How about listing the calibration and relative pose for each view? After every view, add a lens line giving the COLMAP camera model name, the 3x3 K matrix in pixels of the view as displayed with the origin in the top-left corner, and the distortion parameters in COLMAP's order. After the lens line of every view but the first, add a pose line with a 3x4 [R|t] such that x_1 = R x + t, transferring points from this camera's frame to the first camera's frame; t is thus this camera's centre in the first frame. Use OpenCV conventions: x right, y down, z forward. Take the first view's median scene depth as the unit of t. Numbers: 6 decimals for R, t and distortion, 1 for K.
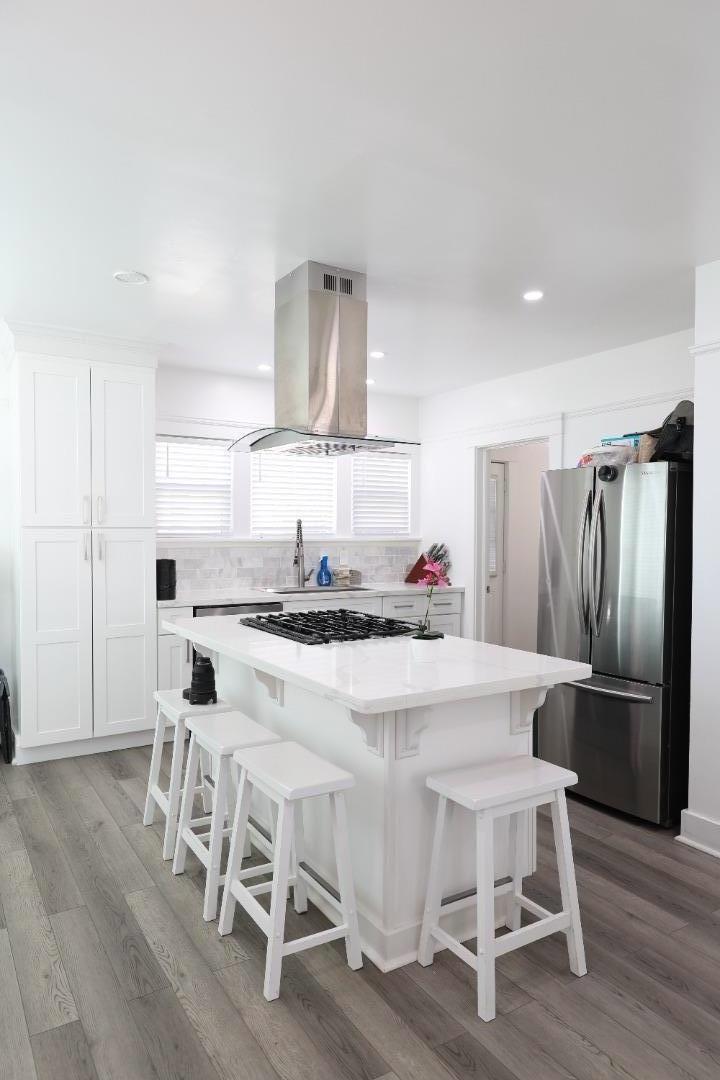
lens RADIAL K [[683.1, 0, 360.0], [0, 683.1, 540.0], [0, 0, 1]] dist [-0.003228, -0.002697]
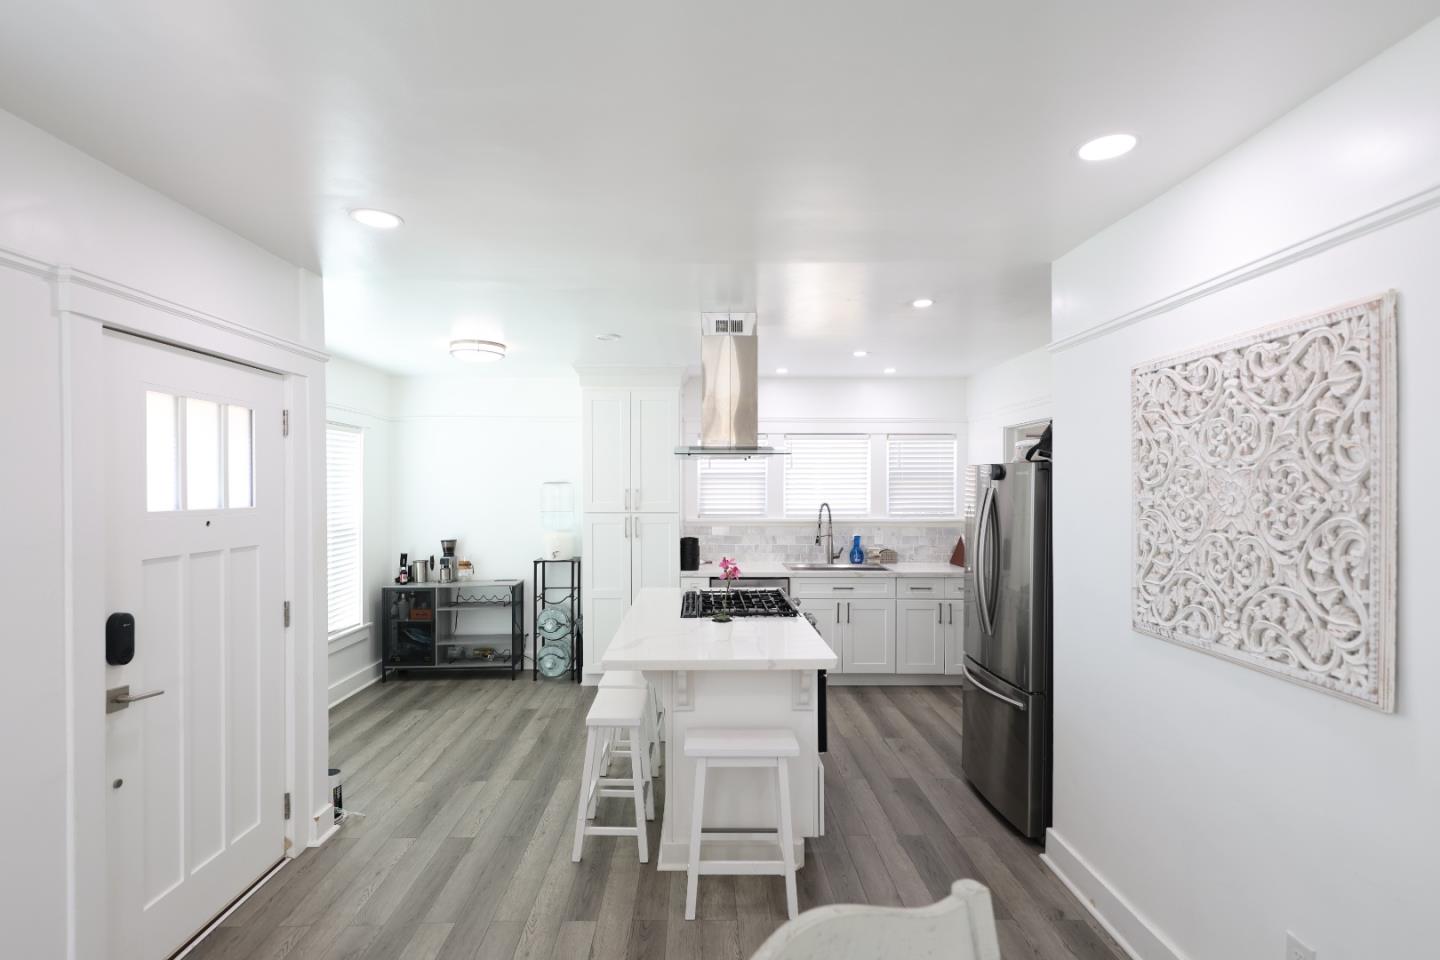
lens RADIAL K [[692.5, 0, 718.5], [0, 692.5, 486.5], [0, 0, 1]] dist [0.000300, -0.000139]
pose [[0.856374, -0.004237, -0.516339, 0.323646], [-0.004157, 0.999877, -0.015100, -0.036088], [0.516340, 0.015077, 0.856251, -0.040911]]
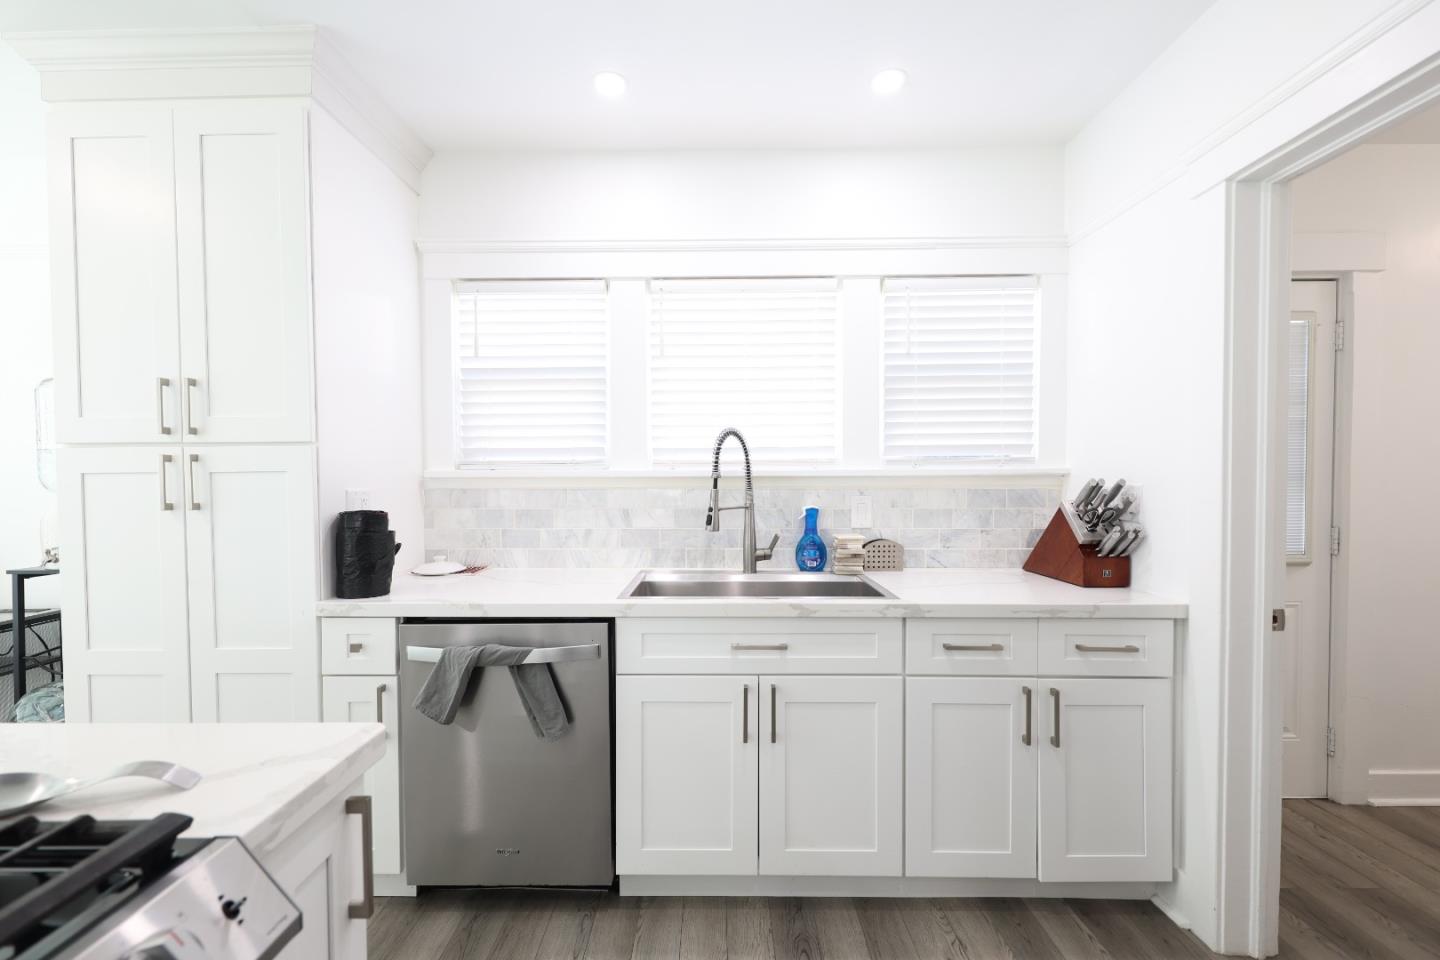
lens RADIAL K [[596.4, 0, 717.2], [0, 596.4, 490.3], [0, 0, 1]] dist [-0.000642, -0.000226]
pose [[0.840033, 0.003408, -0.542524, 0.117477], [0.000541, 0.999975, 0.007120, 0.008537], [0.542534, -0.006274, 0.840010, 0.620756]]
